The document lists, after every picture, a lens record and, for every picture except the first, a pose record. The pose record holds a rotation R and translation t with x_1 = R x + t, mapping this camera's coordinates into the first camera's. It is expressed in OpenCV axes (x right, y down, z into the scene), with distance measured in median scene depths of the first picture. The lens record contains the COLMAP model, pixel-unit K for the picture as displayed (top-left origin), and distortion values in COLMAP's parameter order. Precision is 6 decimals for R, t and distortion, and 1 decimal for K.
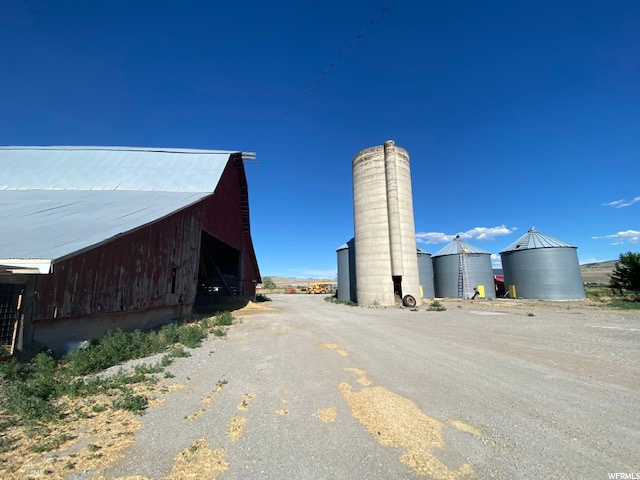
lens RADIAL K [[257.8, 0, 317.6], [0, 257.8, 236.1], [0, 0, 1]] dist [0.017057, -0.020546]
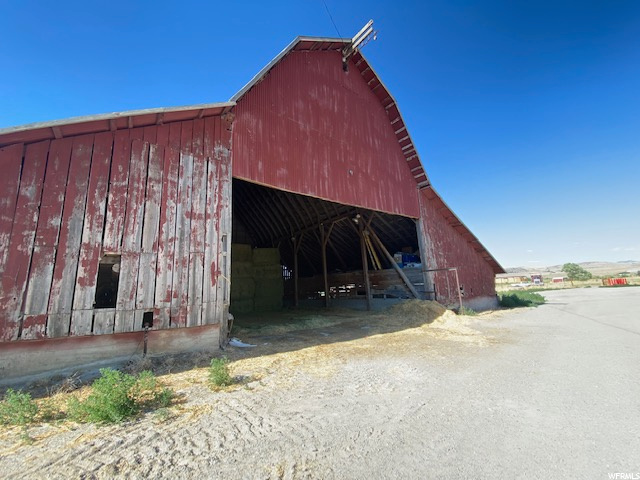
lens RADIAL K [[257.8, 0, 317.6], [0, 257.8, 236.1], [0, 0, 1]] dist [0.017057, -0.020546]
pose [[0.553553, -0.184547, -0.812109, 0.033111], [0.199092, 0.976189, -0.086127, 0.124661], [0.808666, -0.114009, 0.577114, 0.626389]]
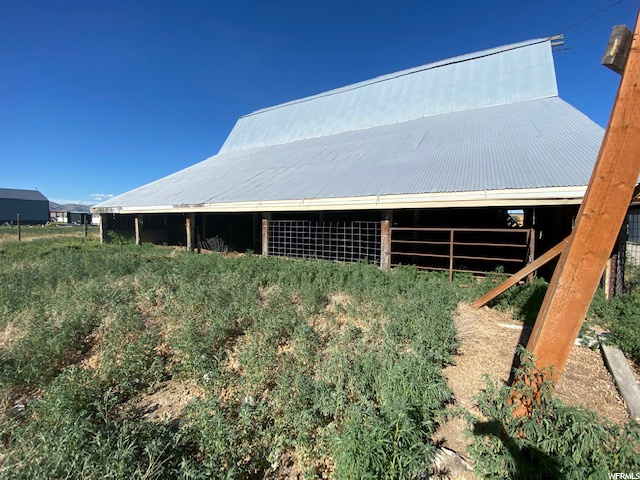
lens RADIAL K [[257.8, 0, 317.6], [0, 257.8, 236.1], [0, 0, 1]] dist [0.017057, -0.020546]
pose [[0.830923, 0.049324, -0.554196, -0.406380], [0.093794, 0.969390, 0.226904, -0.007070], [0.548424, -0.240520, 0.800863, -0.053601]]
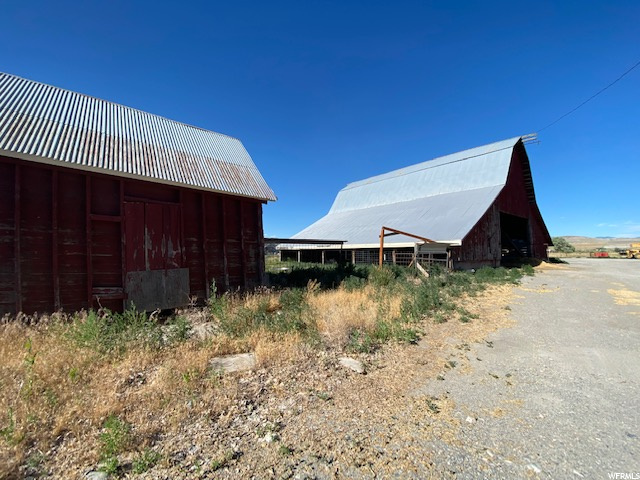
lens RADIAL K [[257.8, 0, 317.6], [0, 257.8, 236.1], [0, 0, 1]] dist [0.017057, -0.020546]
pose [[0.587577, -0.047097, -0.807796, 0.092329], [0.158688, 0.985626, 0.057961, -0.098107], [0.793455, -0.162244, 0.586605, -0.517141]]
